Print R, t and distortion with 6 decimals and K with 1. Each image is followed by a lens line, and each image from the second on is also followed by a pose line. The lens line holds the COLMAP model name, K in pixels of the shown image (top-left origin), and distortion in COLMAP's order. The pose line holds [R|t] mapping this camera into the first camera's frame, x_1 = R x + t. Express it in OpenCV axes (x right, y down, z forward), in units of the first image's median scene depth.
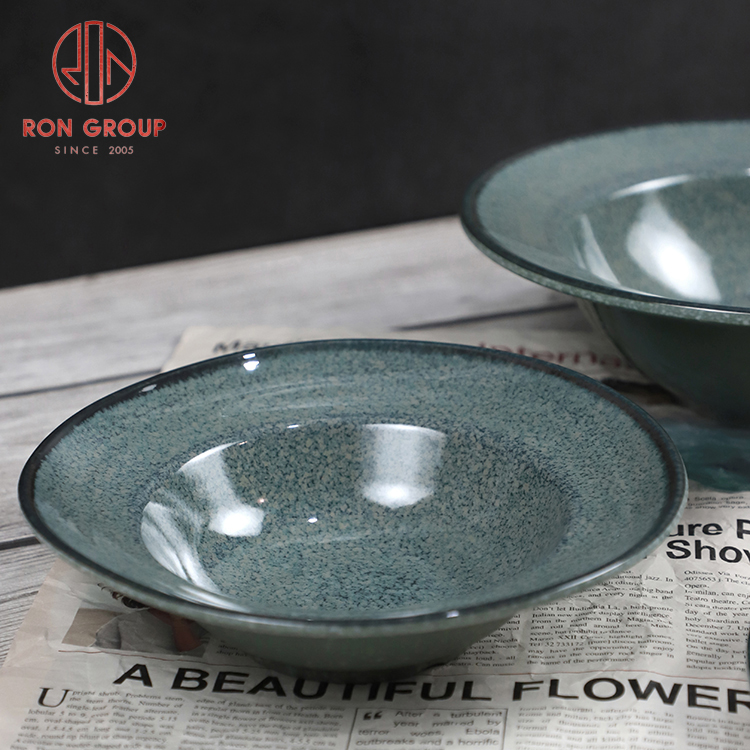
lens RADIAL K [[3145.3, 0, 375.0], [0, 3145.3, 375.0], [0, 0, 1]] dist [0.148927, 0.299211]
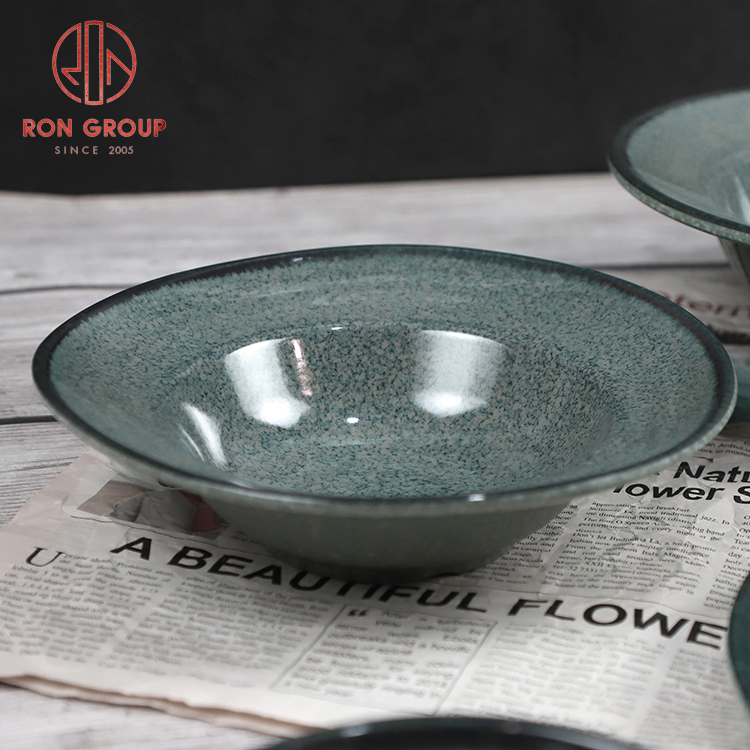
lens RADIAL K [[3145.3, 0, 375.0], [0, 3145.3, 375.0], [0, 0, 1]] dist [0.148927, 0.299211]
pose [[0.986178, 0.110357, -0.123590, 0.101271], [-0.110650, 0.993849, 0.004511, 0.028400], [0.123327, 0.009227, 0.992323, 0.050430]]
